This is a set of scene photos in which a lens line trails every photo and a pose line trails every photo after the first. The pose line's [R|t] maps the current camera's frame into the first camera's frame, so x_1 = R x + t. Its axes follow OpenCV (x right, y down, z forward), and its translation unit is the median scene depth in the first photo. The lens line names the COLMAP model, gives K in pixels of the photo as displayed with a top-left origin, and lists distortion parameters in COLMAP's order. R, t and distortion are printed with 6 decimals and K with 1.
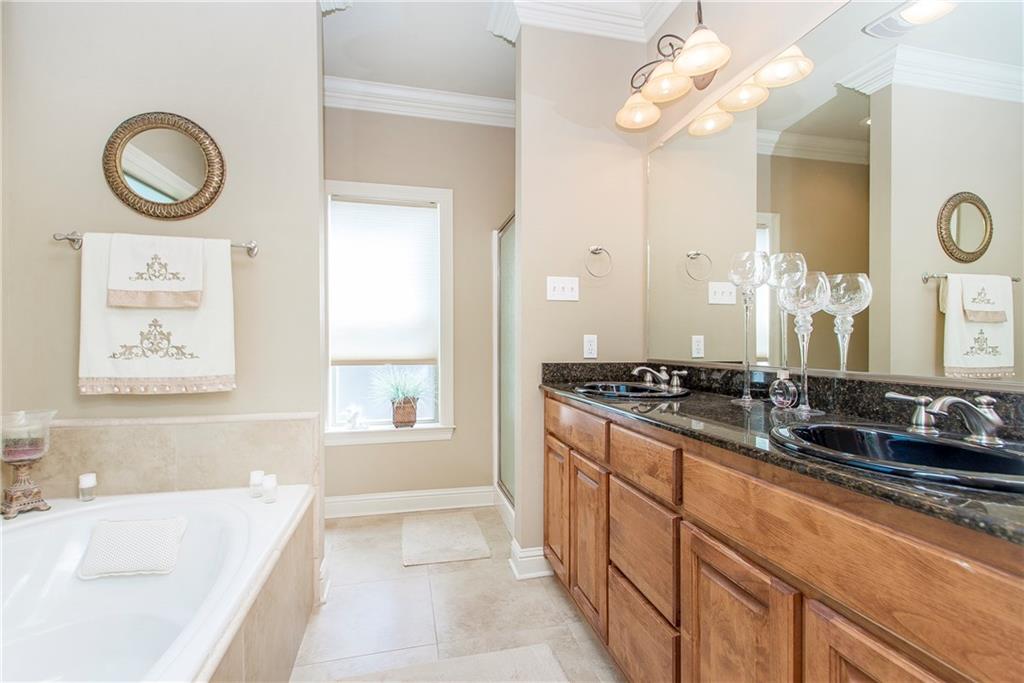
lens RADIAL K [[460.2, 0, 512.0], [0, 460.2, 341.5], [0, 0, 1]] dist [0.013148, 0.000117]
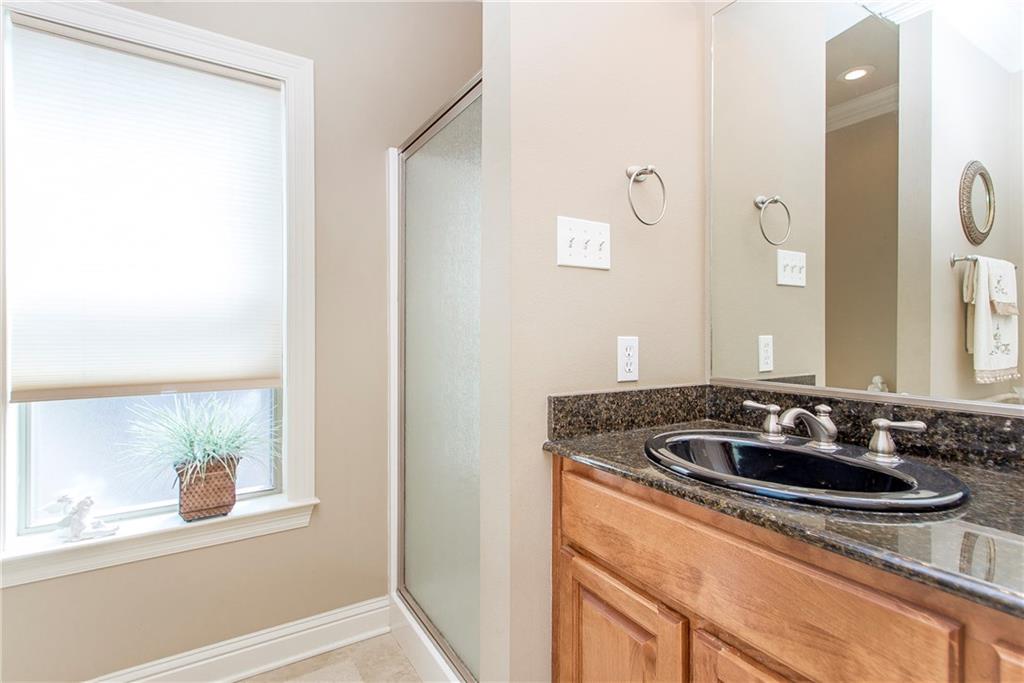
lens RADIAL K [[498.2, 0, 493.2], [0, 498.2, 345.7], [0, 0, 1]] dist [0.016904, -0.000563]
pose [[0.951287, 0.017952, 0.307785, -0.111893], [-0.019093, 0.999817, 0.000698, -0.002325], [-0.307716, -0.006541, 0.951456, 0.402429]]
